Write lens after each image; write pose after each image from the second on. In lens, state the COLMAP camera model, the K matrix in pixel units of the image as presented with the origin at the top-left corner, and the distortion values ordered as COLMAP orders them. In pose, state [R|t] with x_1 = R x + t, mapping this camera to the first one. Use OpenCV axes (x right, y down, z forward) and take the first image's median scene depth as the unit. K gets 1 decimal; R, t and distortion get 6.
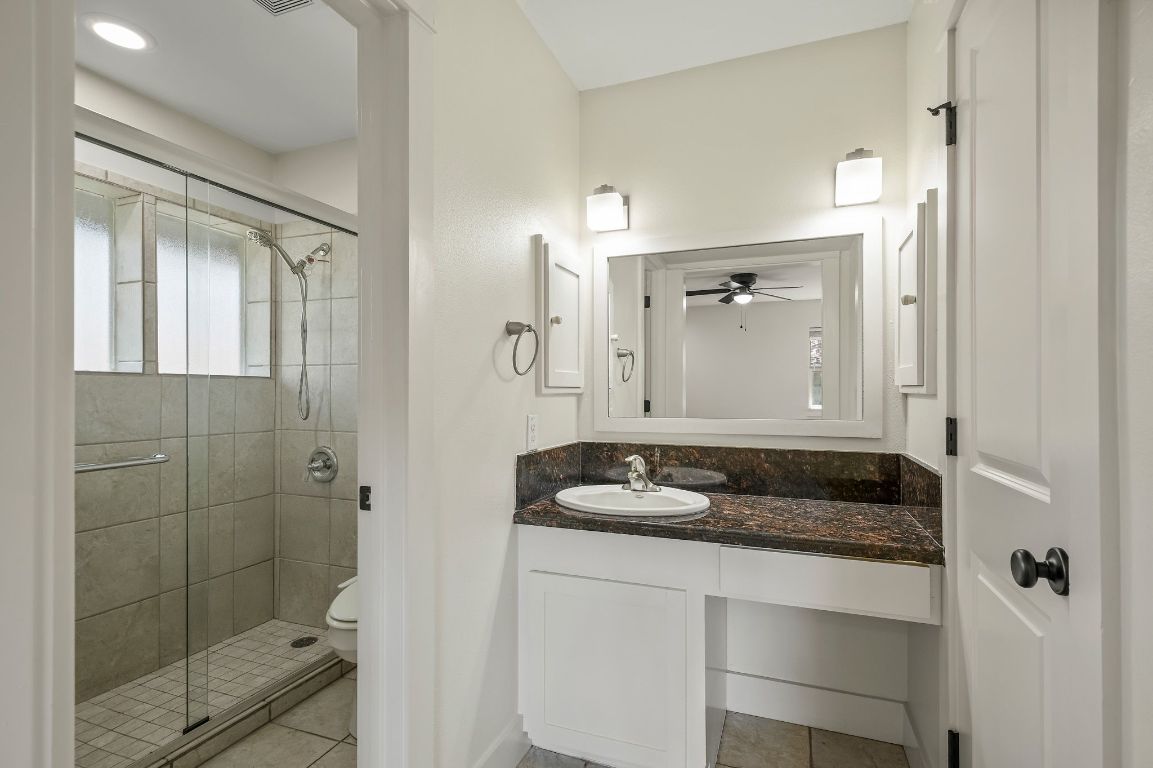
lens RADIAL K [[533.0, 0, 575.6], [0, 533.0, 393.0], [0, 0, 1]] dist [-0.003410, -0.001566]
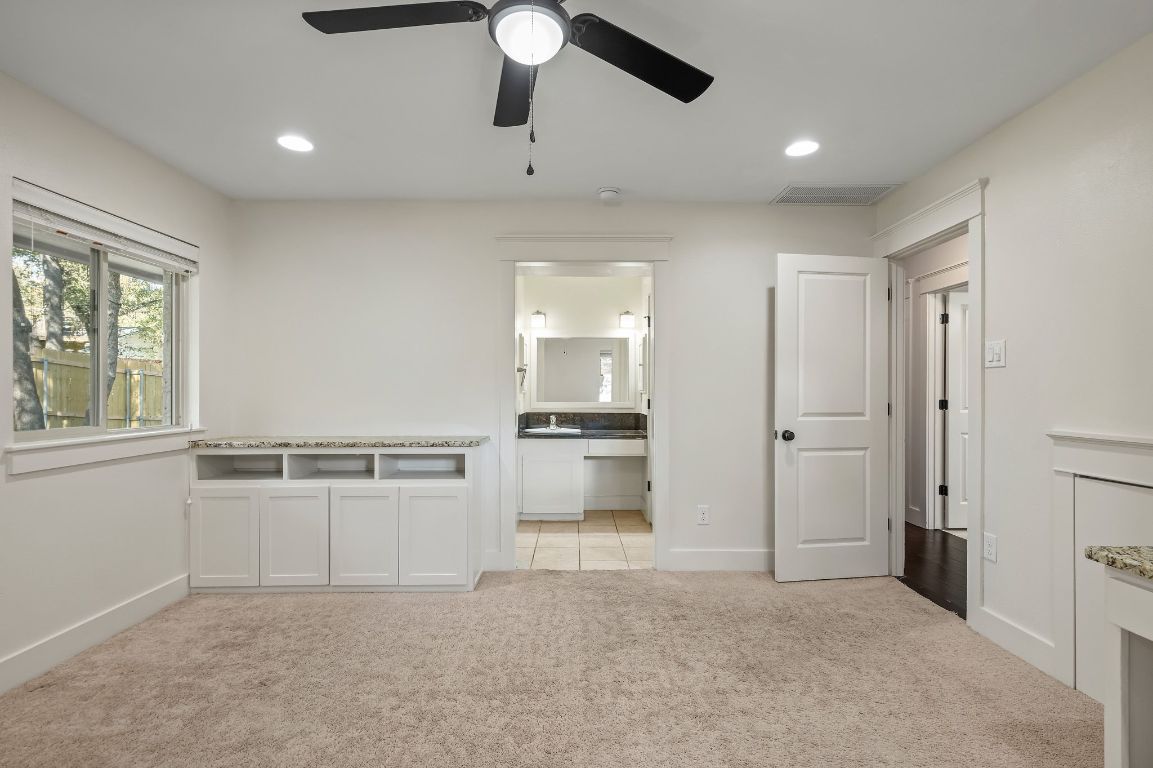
lens RADIAL K [[533.0, 0, 577.7], [0, 533.0, 386.5], [0, 0, 1]] dist [-0.003410, -0.001566]
pose [[0.925154, -0.002890, 0.379581, -0.872518], [0.001954, 0.999994, 0.002850, -0.042991], [-0.379587, -0.001895, 0.925154, -1.682036]]
